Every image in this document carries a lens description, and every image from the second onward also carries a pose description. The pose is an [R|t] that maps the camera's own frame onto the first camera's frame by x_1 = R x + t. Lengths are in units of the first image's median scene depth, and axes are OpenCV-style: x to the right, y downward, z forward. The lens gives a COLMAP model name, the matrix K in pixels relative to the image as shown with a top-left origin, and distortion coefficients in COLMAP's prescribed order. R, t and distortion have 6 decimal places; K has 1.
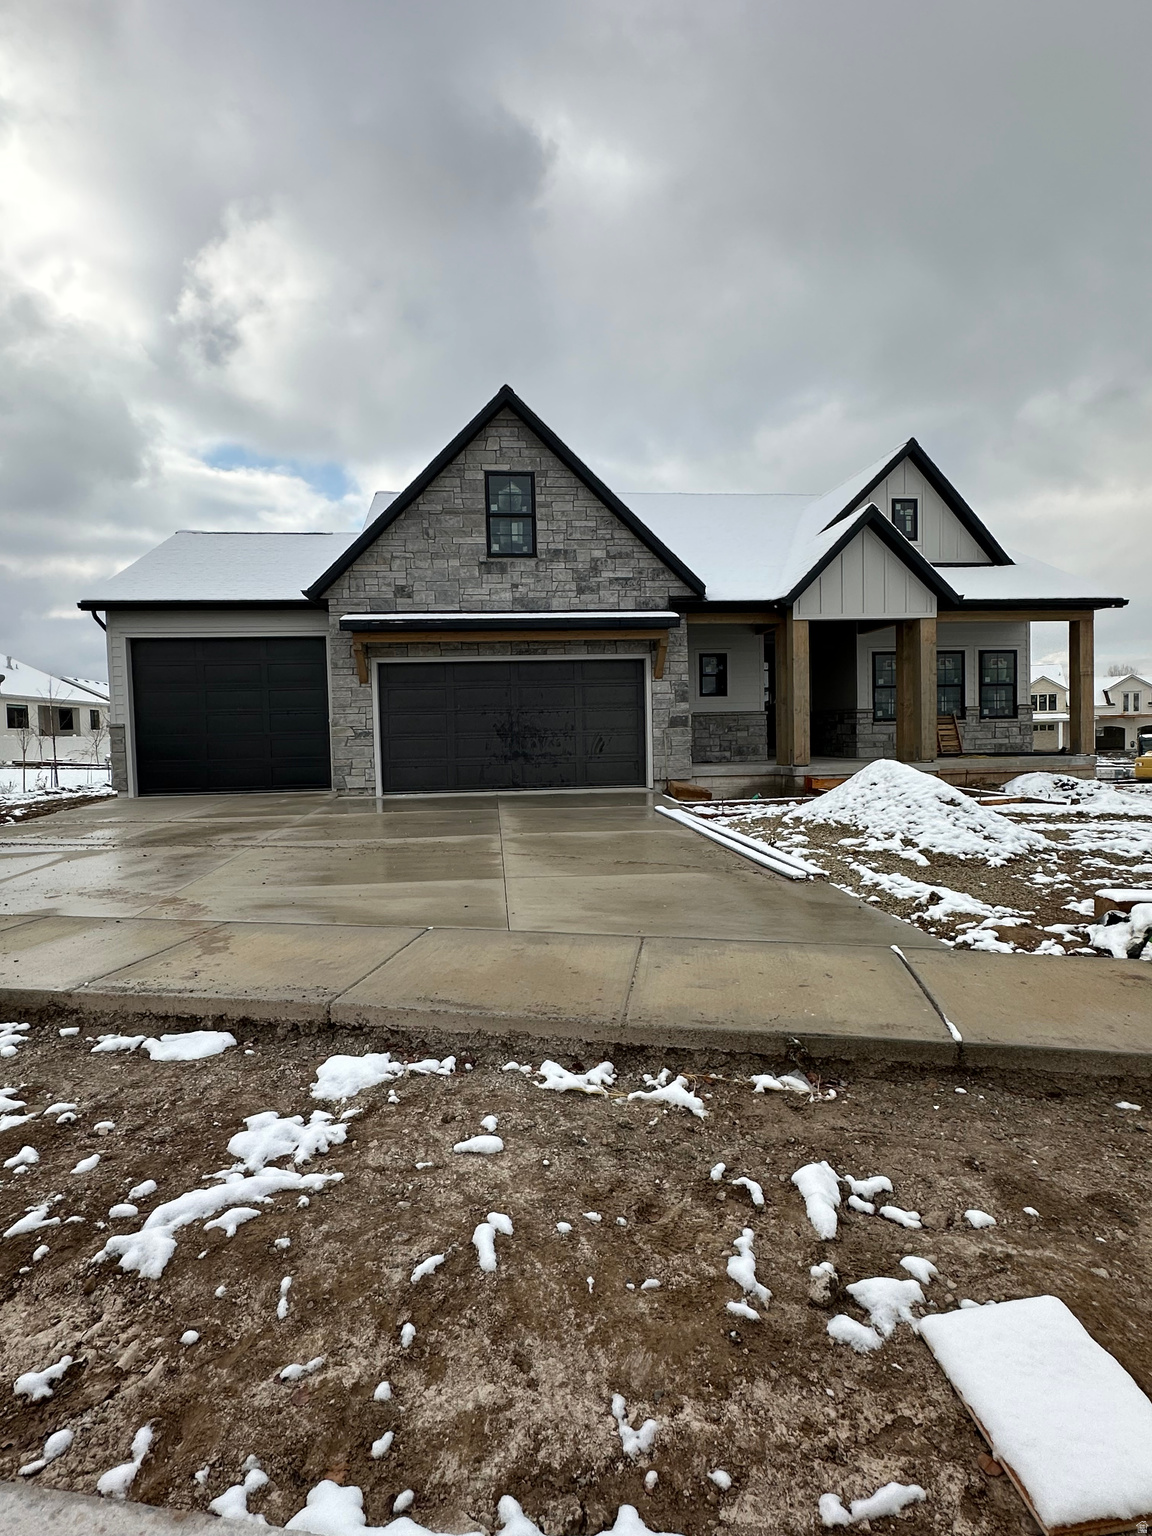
lens RADIAL K [[804.2, 0, 578.1], [0, 804.2, 766.7], [0, 0, 1]] dist [-0.005343, -0.001294]
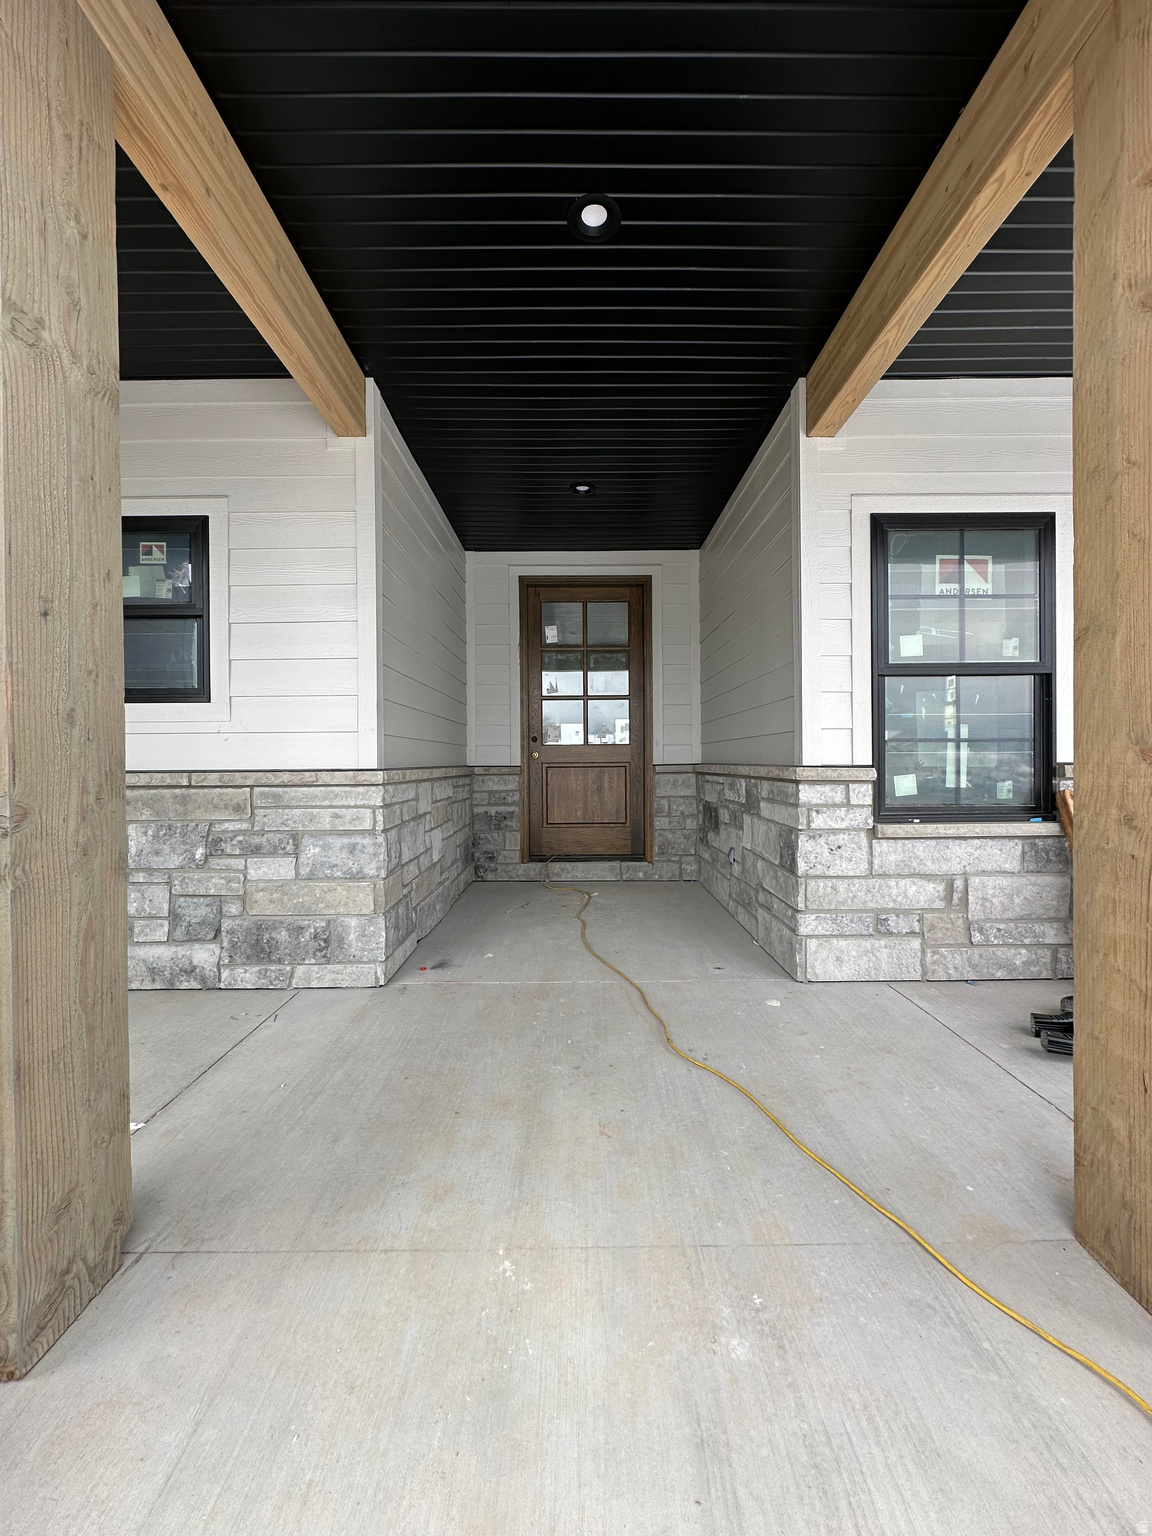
lens RADIAL K [[610.0, 0, 579.9], [0, 610.0, 765.0], [0, 0, 1]] dist [-0.002535, -0.000073]
pose [[0.994244, 0.016491, -0.105858, 0.343468], [-0.019752, 0.999360, -0.029827, -0.073776], [0.105299, 0.031746, 0.993934, 0.930775]]
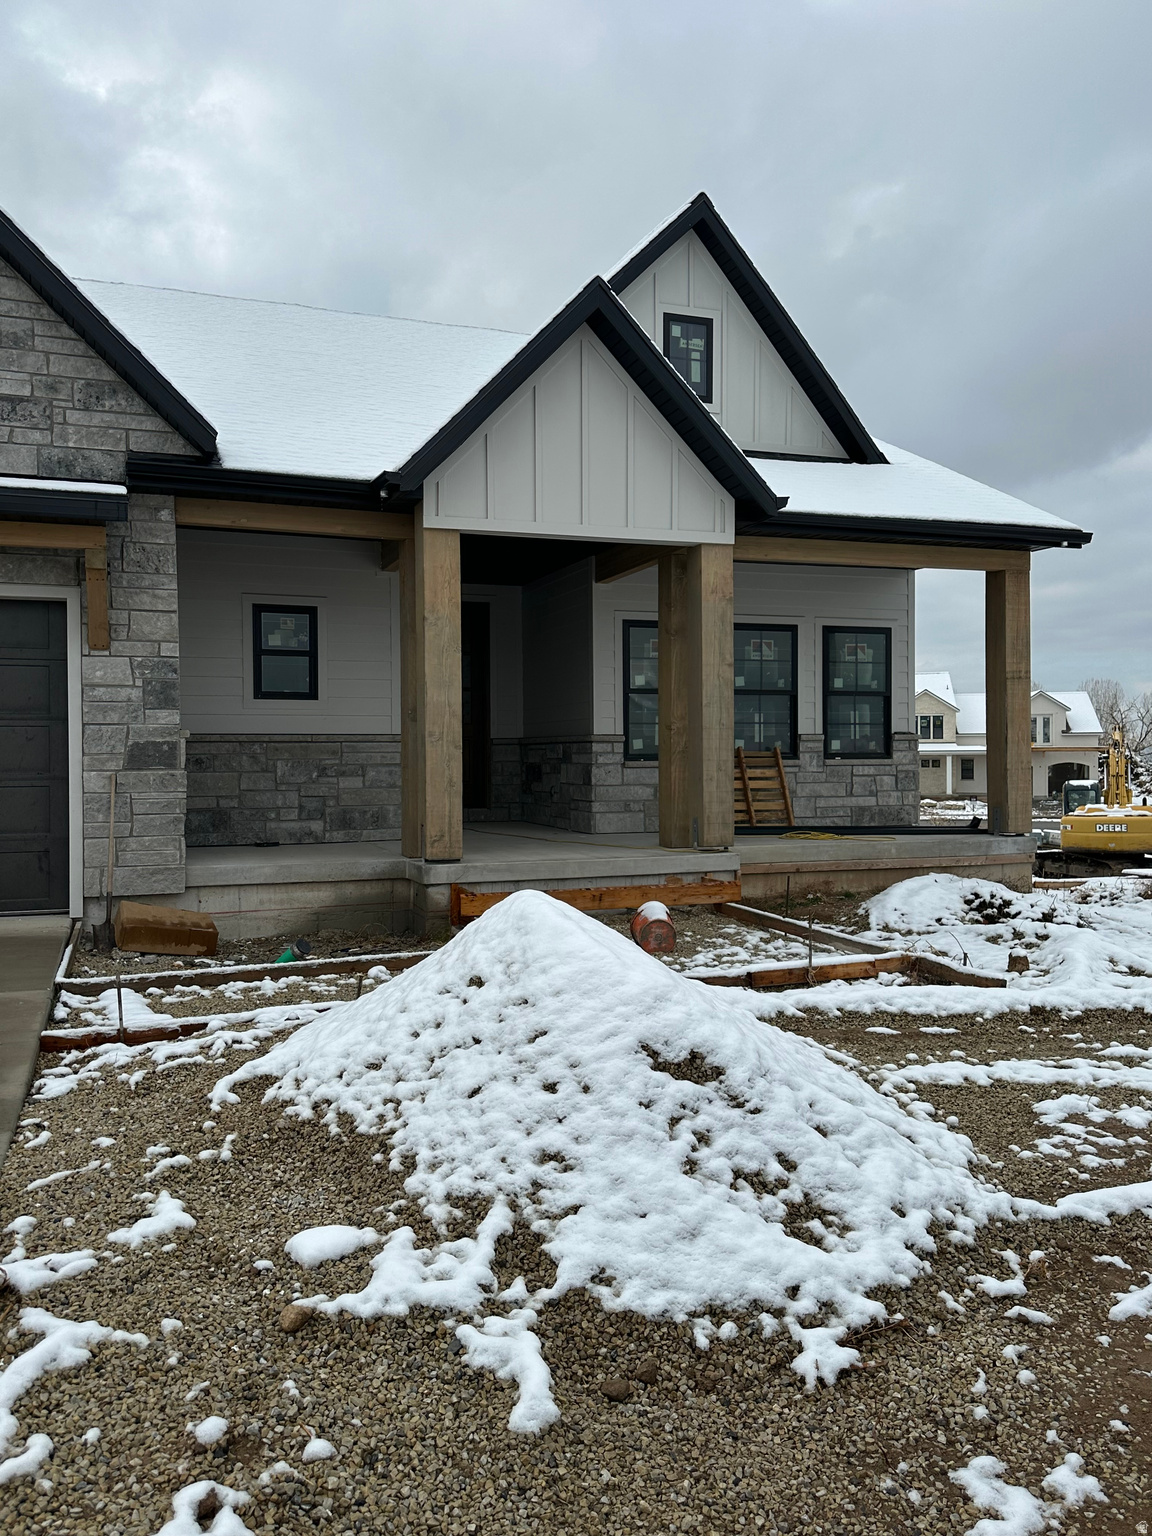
lens RADIAL K [[1225.9, 0, 569.6], [0, 1225.9, 766.0], [0, 0, 1]] dist [0.074442, -0.020134]
pose [[0.969930, 0.016522, 0.242823, 0.172100], [-0.007536, 0.999253, -0.037890, -0.026947], [-0.243268, 0.034921, 0.969330, 0.315640]]
